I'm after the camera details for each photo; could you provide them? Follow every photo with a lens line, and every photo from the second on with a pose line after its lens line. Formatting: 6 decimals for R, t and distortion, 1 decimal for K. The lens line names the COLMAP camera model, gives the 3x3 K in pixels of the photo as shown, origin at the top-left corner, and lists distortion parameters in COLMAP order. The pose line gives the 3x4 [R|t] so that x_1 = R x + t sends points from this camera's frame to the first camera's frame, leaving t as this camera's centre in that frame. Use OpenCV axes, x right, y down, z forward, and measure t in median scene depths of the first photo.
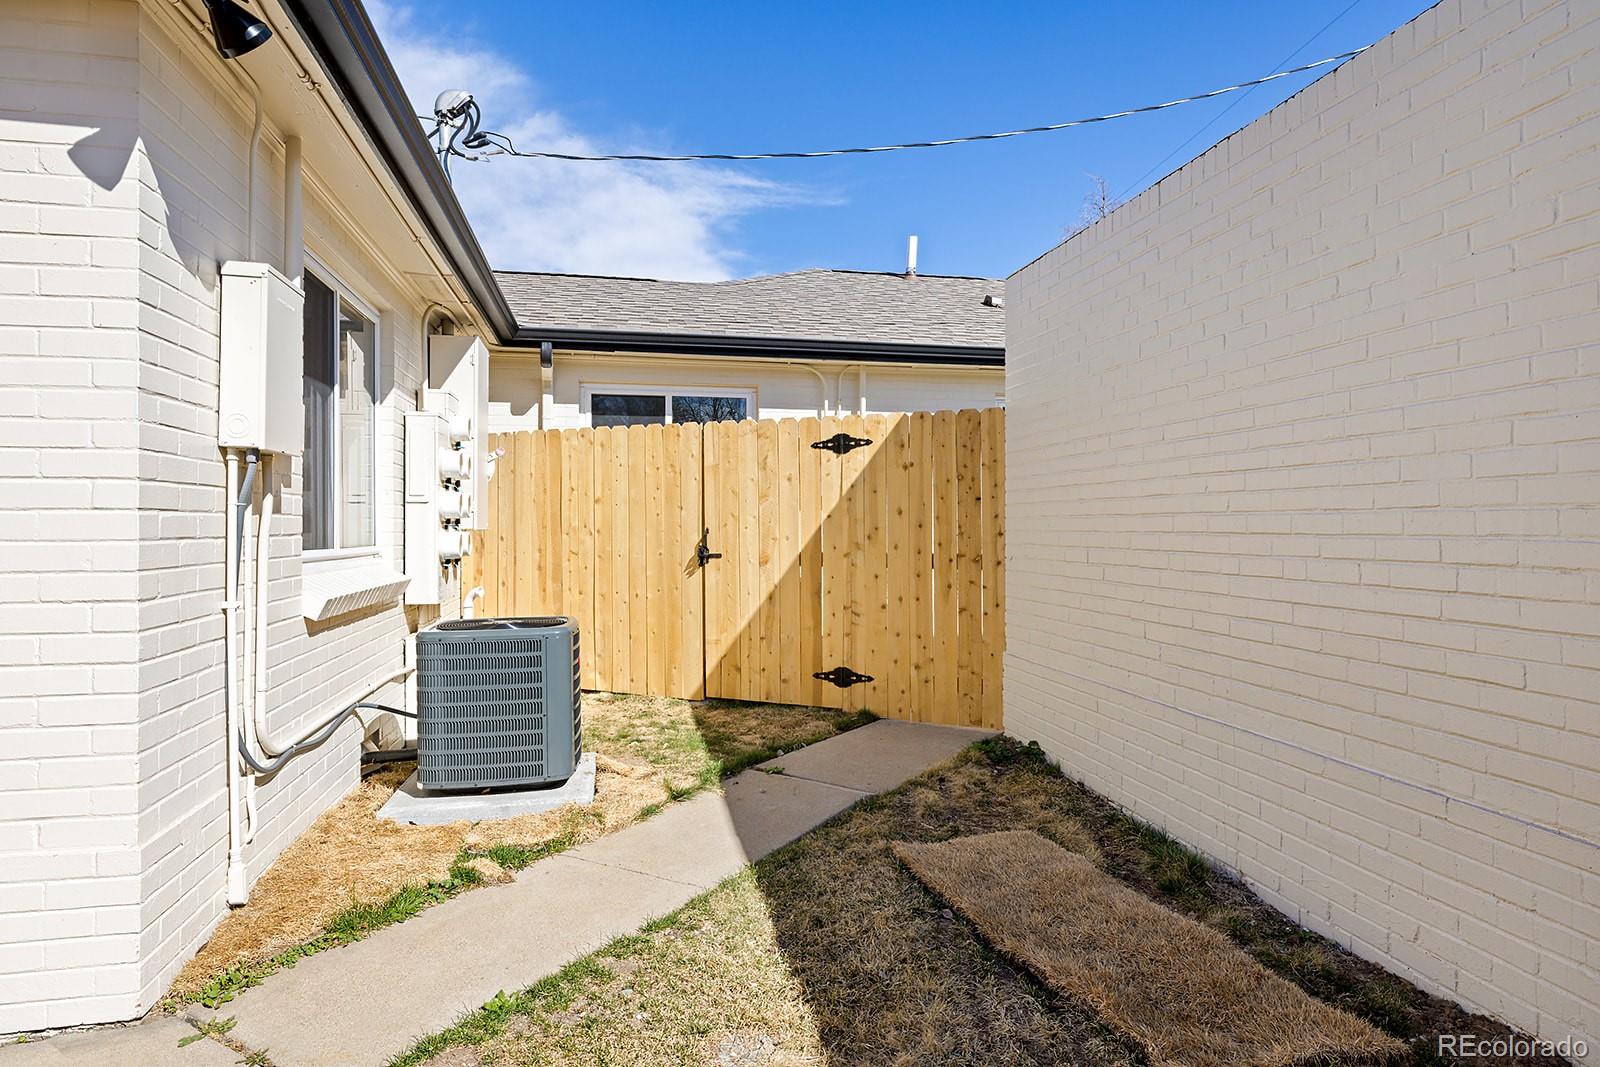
lens RADIAL K [[901.7, 0, 797.7], [0, 901.7, 524.7], [0, 0, 1]] dist [-0.001470, -0.000421]
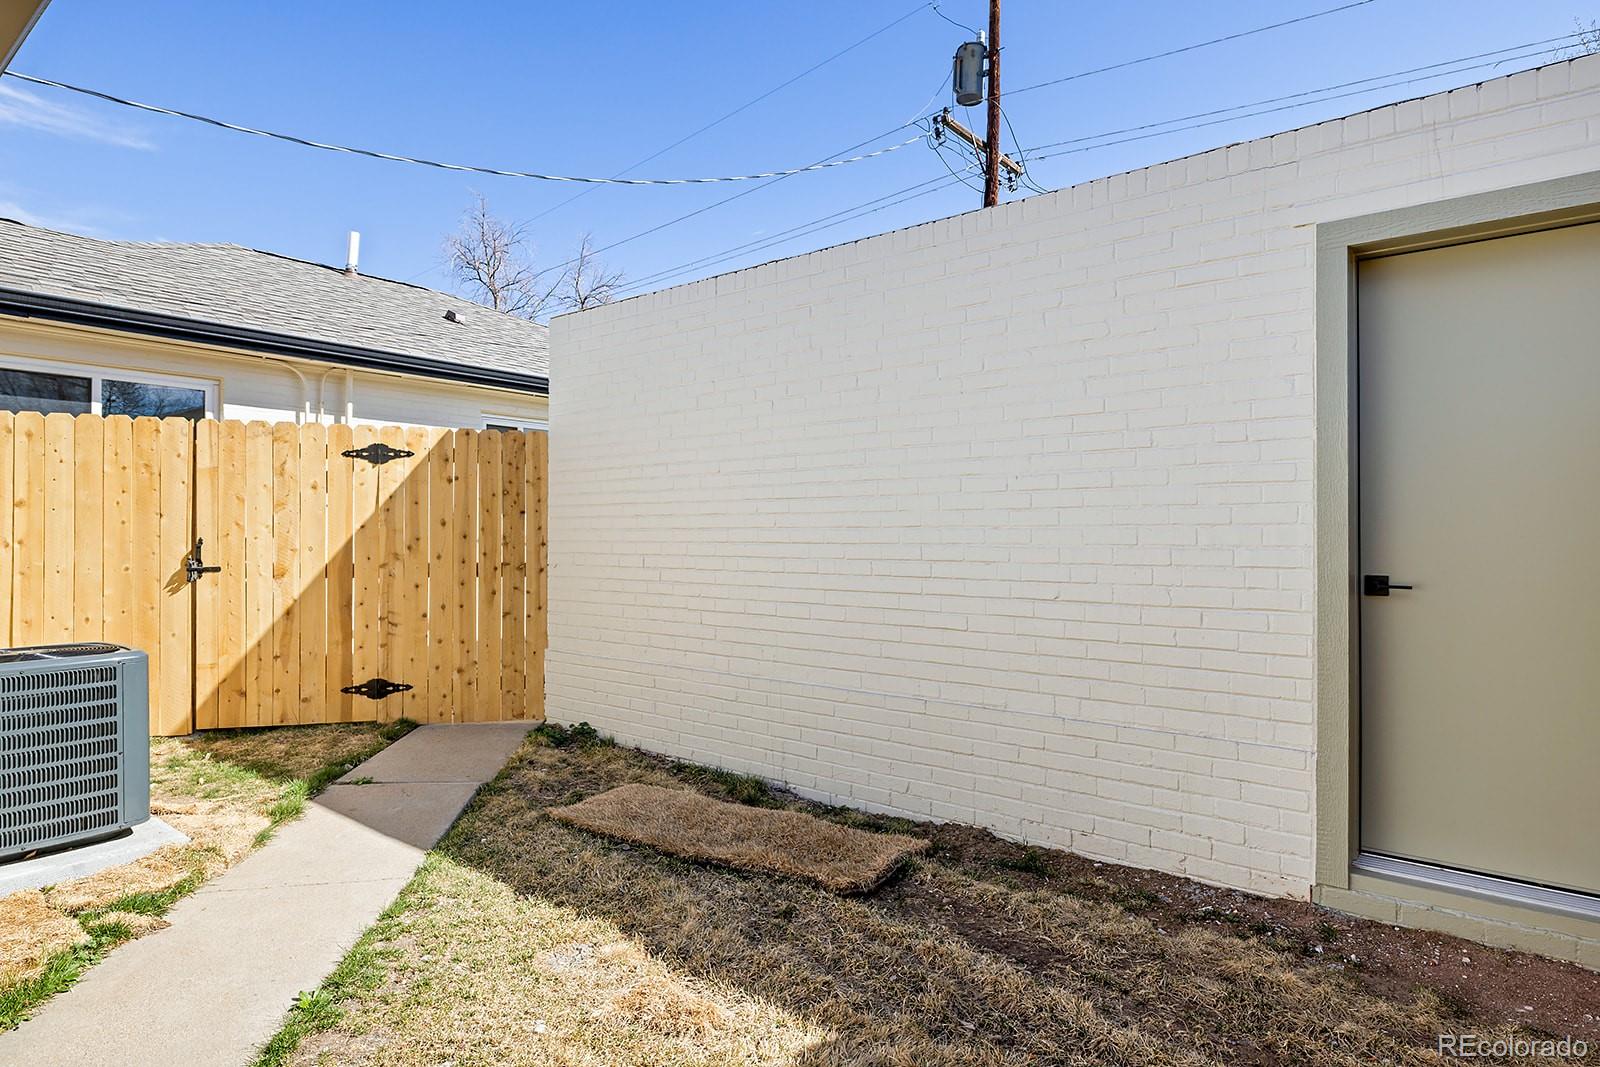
lens RADIAL K [[901.7, 0, 797.7], [0, 901.7, 524.7], [0, 0, 1]] dist [-0.001470, -0.000421]
pose [[0.771612, 0.011142, 0.635996, -0.241107], [-0.003668, 0.999908, -0.013067, -0.000272], [-0.636083, 0.007750, 0.771582, -0.065483]]
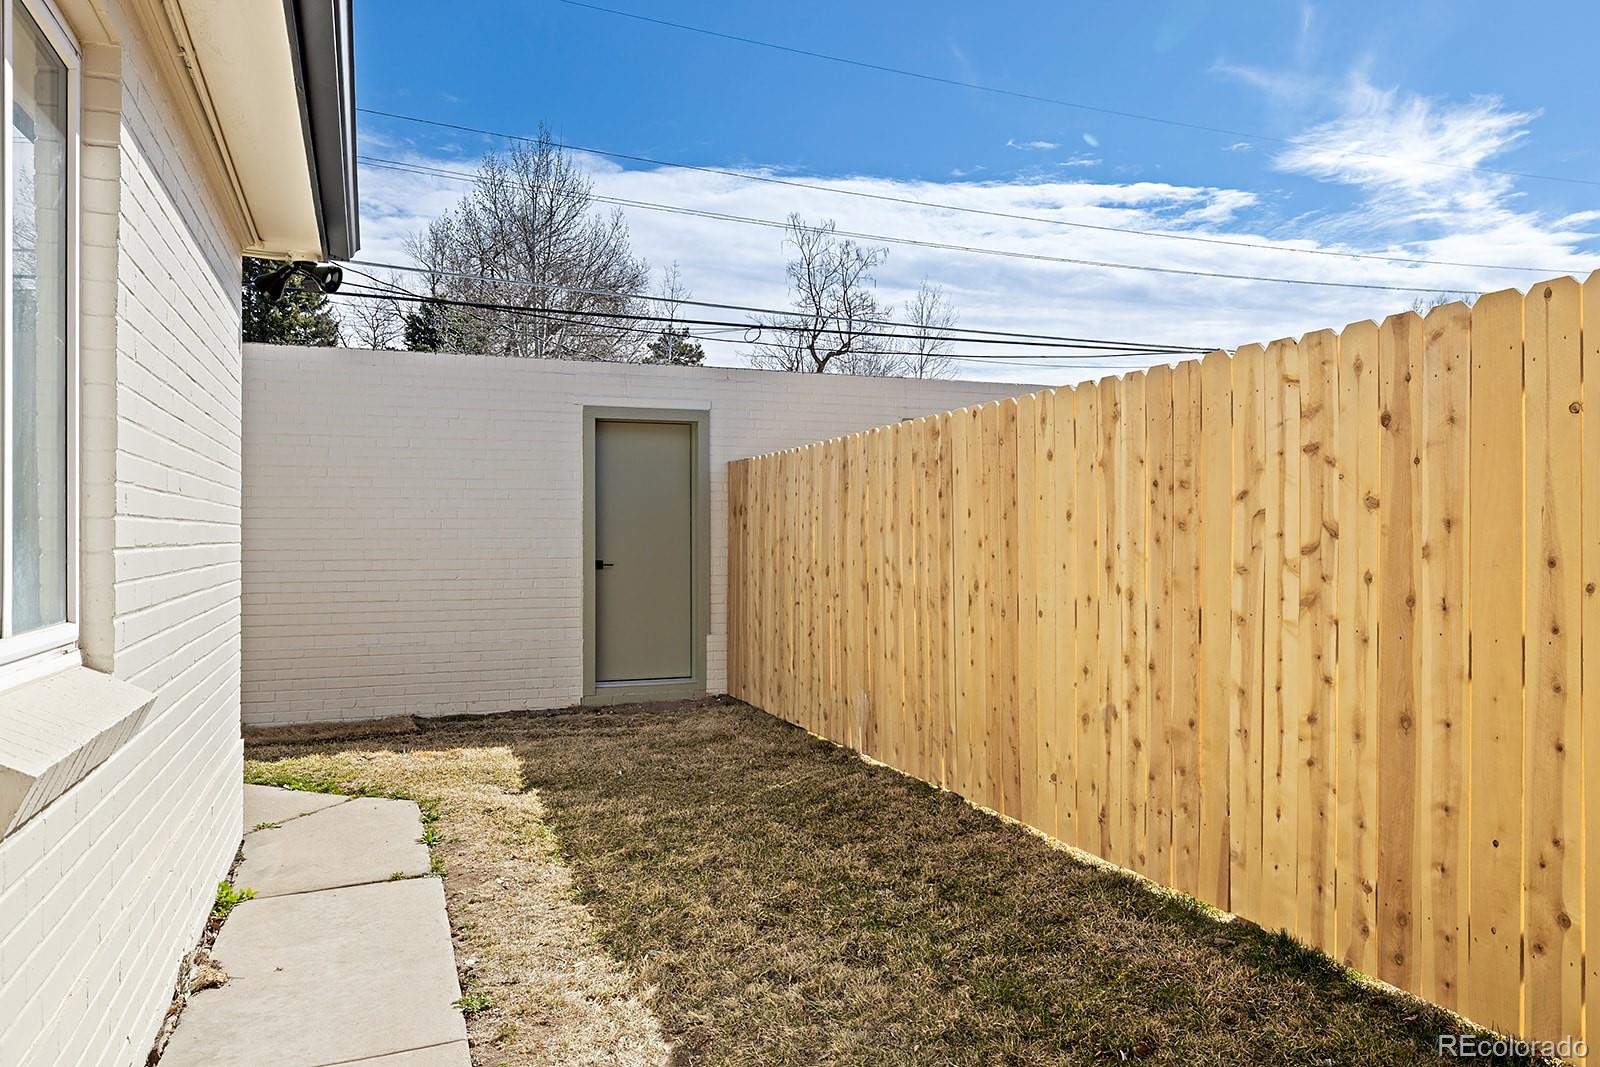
lens RADIAL K [[1125.7, 0, 807.3], [0, 1125.7, 527.6], [0, 0, 1]] dist [-0.000588, -0.001371]
pose [[-0.173238, 0.009851, 0.984831, -1.274106], [0.002478, 0.999951, -0.009566, -0.007981], [-0.984877, 0.000783, -0.173254, 0.130405]]
